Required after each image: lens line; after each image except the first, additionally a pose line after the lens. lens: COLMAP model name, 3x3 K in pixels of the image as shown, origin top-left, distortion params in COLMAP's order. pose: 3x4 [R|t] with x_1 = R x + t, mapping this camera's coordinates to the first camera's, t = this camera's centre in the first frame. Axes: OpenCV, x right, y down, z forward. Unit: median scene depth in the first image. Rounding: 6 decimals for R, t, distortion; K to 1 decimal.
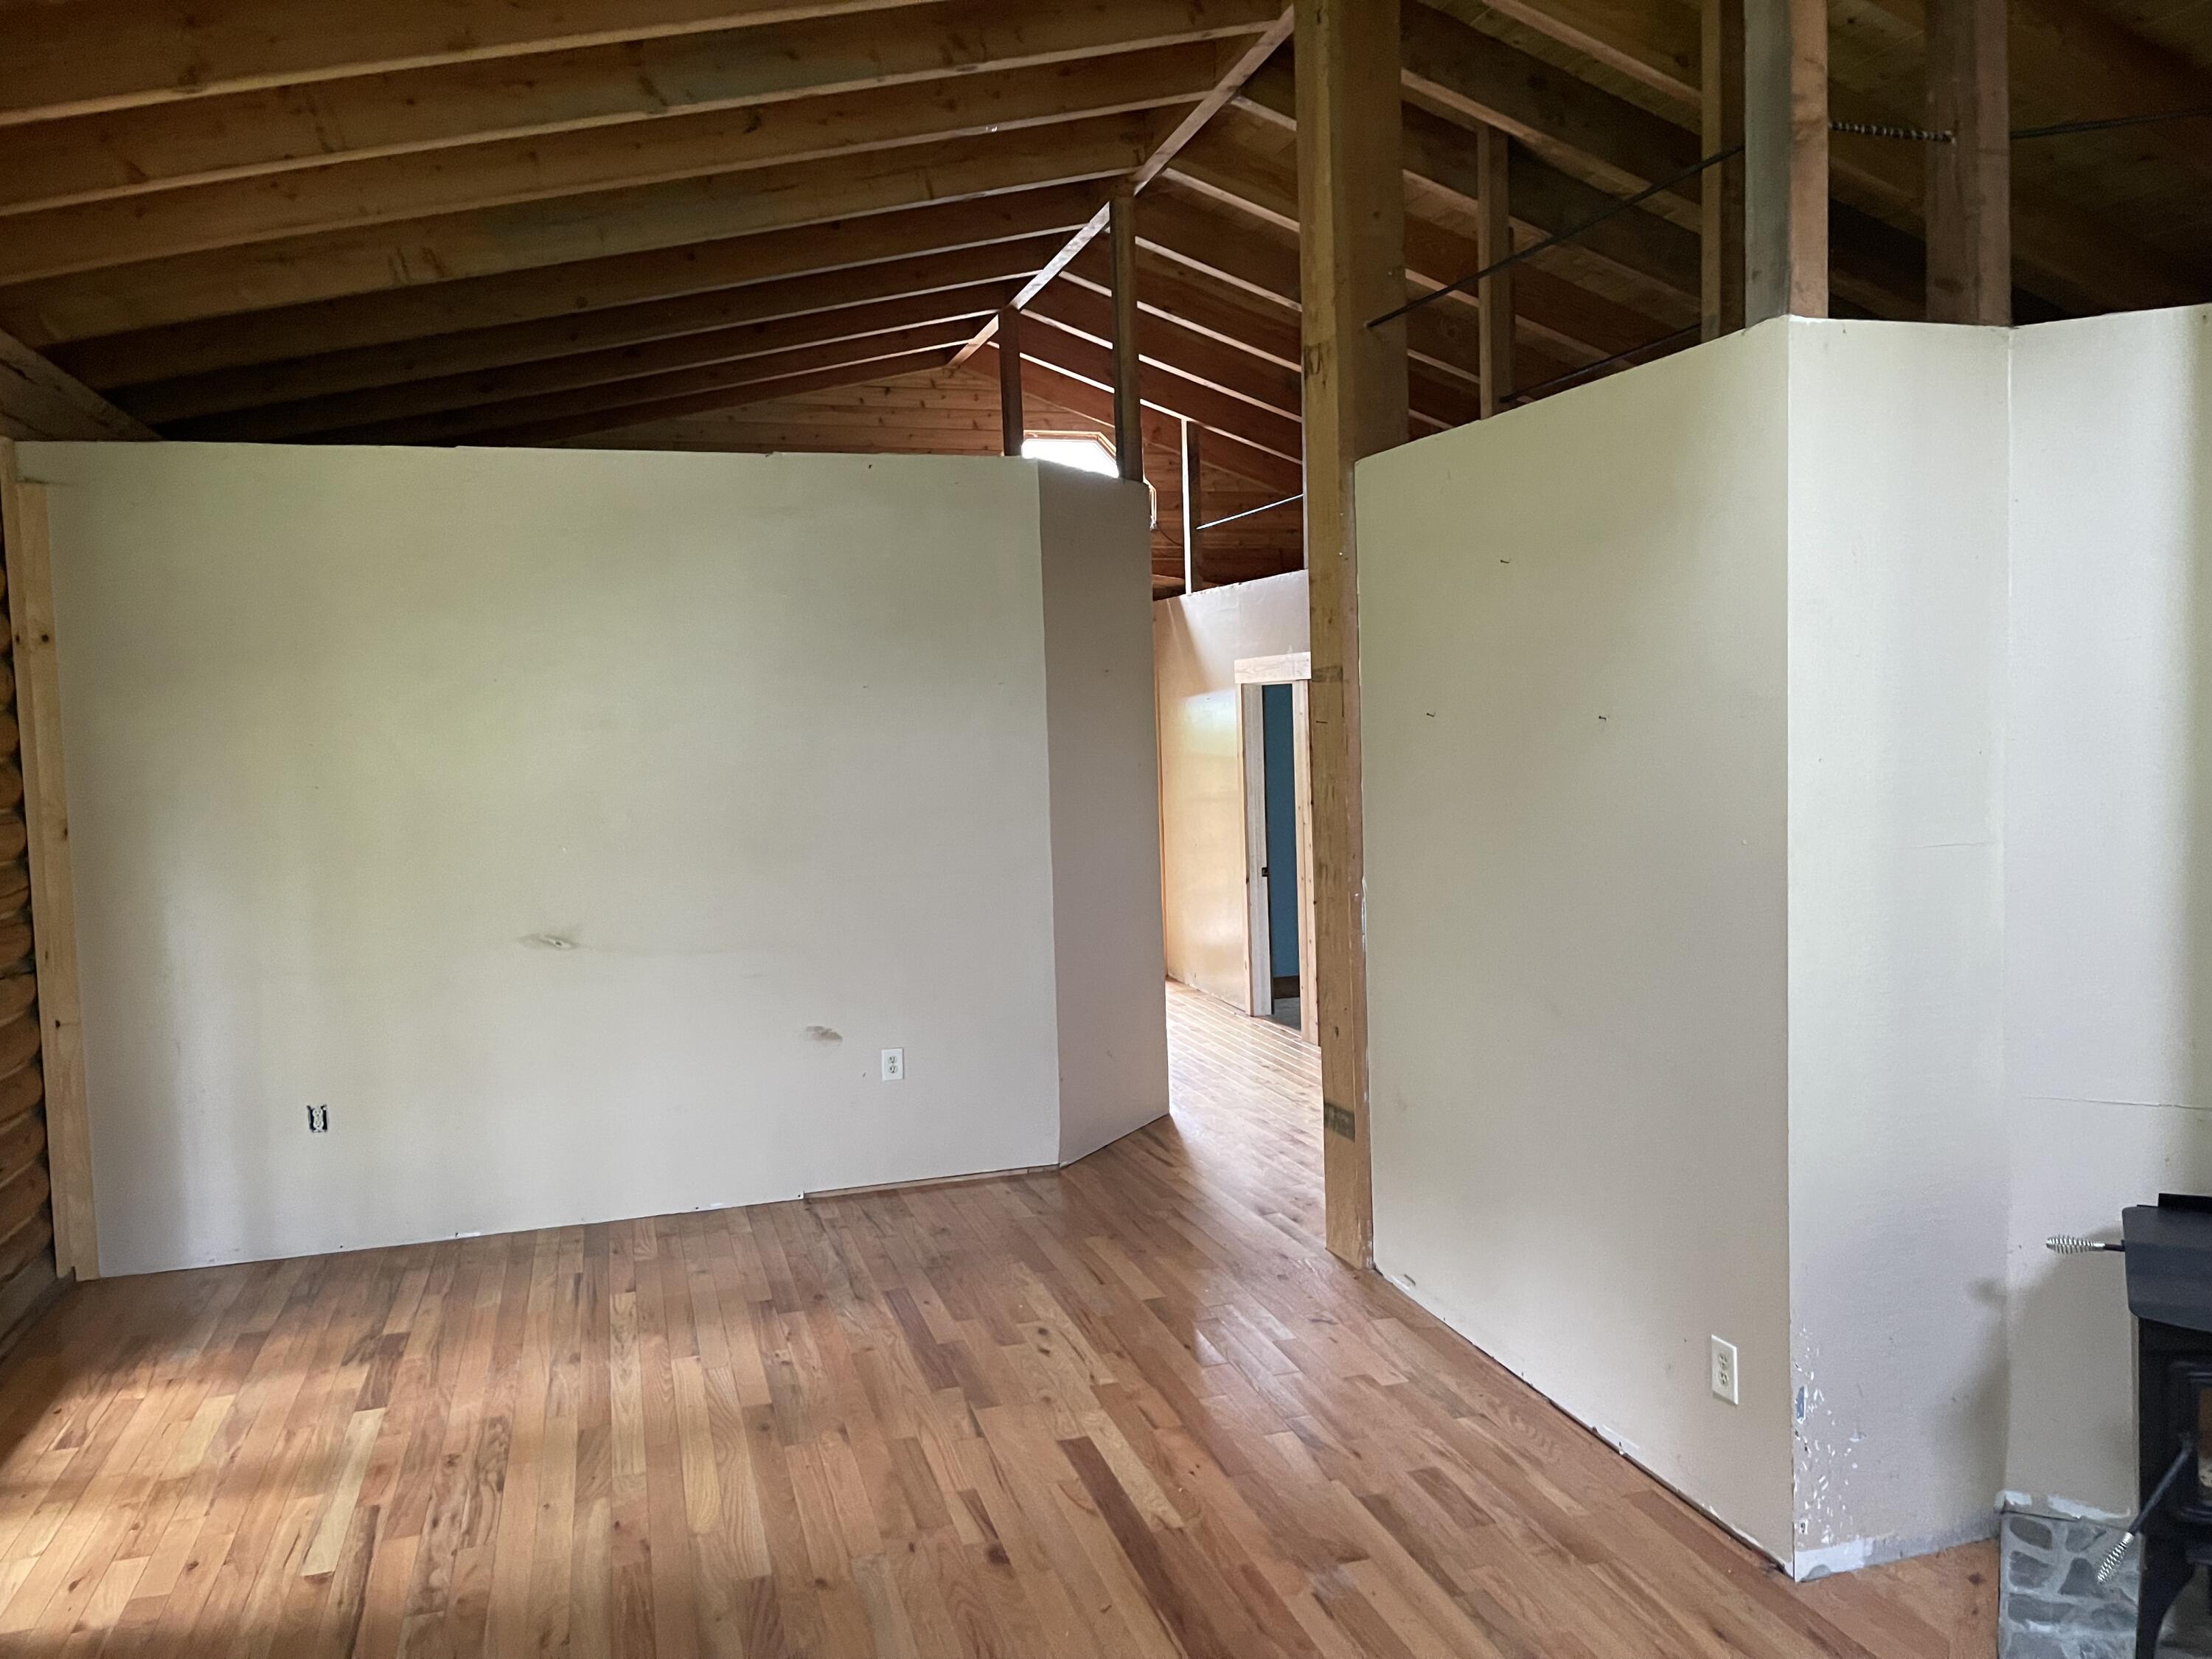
lens RADIAL K [[1659.6, 0, 1110.5], [0, 1659.6, 832.1], [0, 0, 1]] dist [0.050006, -0.049055]
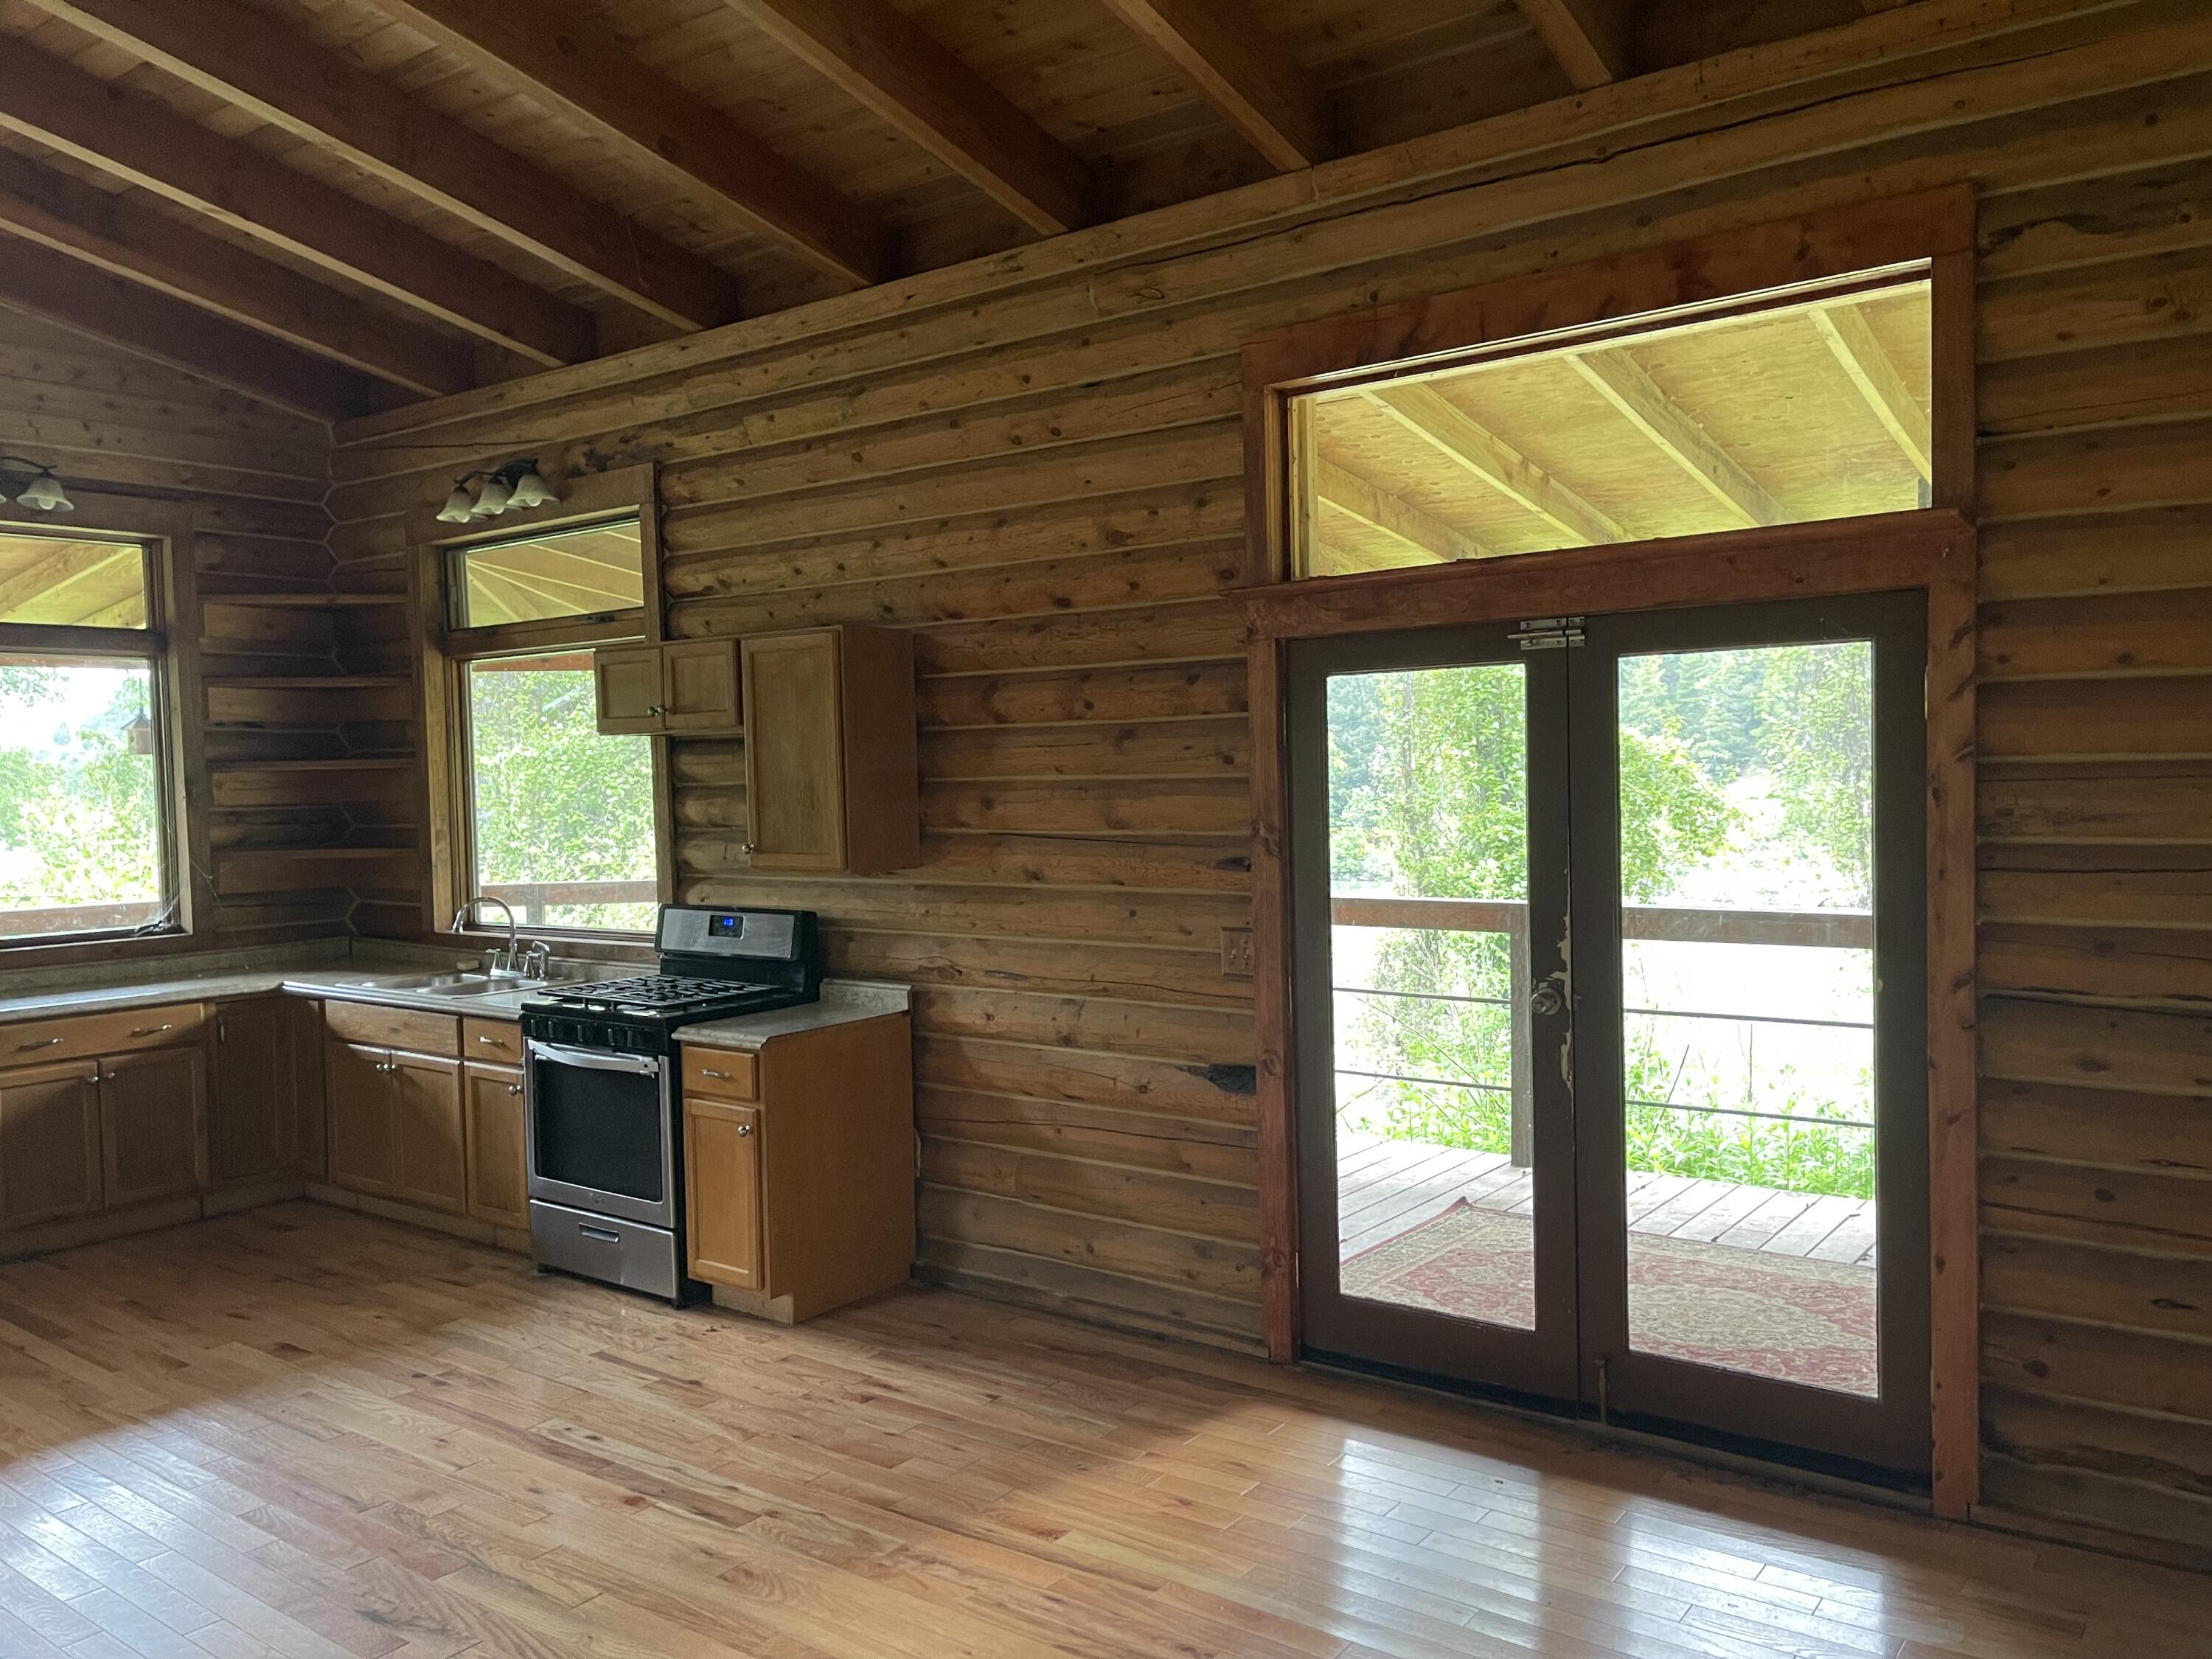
lens RADIAL K [[1659.6, 0, 1120.5], [0, 1659.6, 832.4], [0, 0, 1]] dist [0.050006, -0.049055]
pose [[-0.794542, 0.076050, -0.602427, 0.059436], [0.003090, 0.992619, 0.121233, -0.085535], [0.607201, 0.094463, -0.788913, 1.733202]]
